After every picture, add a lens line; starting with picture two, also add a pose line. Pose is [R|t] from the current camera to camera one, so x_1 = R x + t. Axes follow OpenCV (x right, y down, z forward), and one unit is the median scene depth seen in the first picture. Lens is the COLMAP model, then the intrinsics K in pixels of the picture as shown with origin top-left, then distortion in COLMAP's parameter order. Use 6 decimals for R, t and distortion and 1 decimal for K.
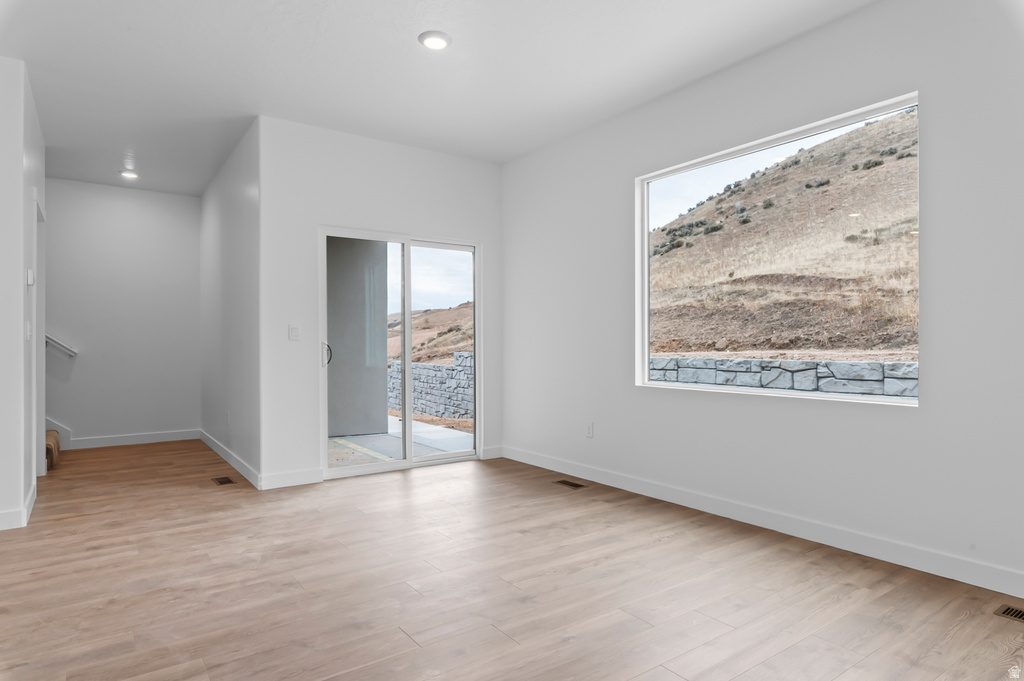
lens RADIAL K [[577.3, 0, 514.8], [0, 577.3, 340.0], [0, 0, 1]] dist [-0.006689, -0.000535]
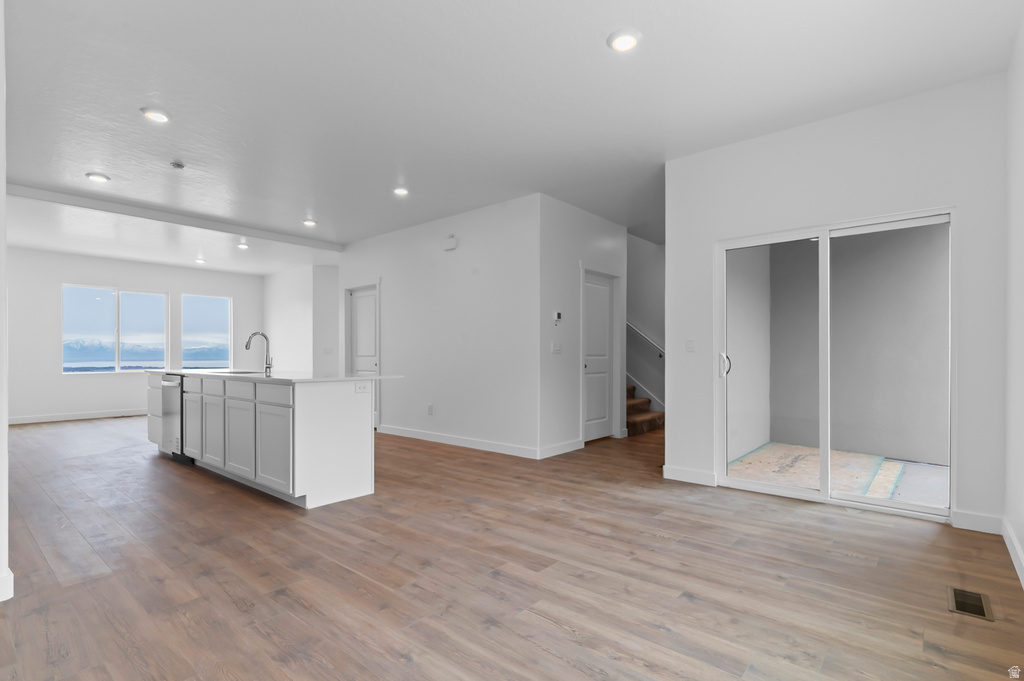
lens RADIAL K [[484.7, 0, 513.3], [0, 484.7, 345.0], [0, 0, 1]] dist [0.000636, 0.000131]
pose [[0.272437, -0.014837, -0.962059, 0.586850], [0.003886, 0.999890, -0.014320, 0.004388], [0.962166, 0.000162, 0.272465, 0.598904]]
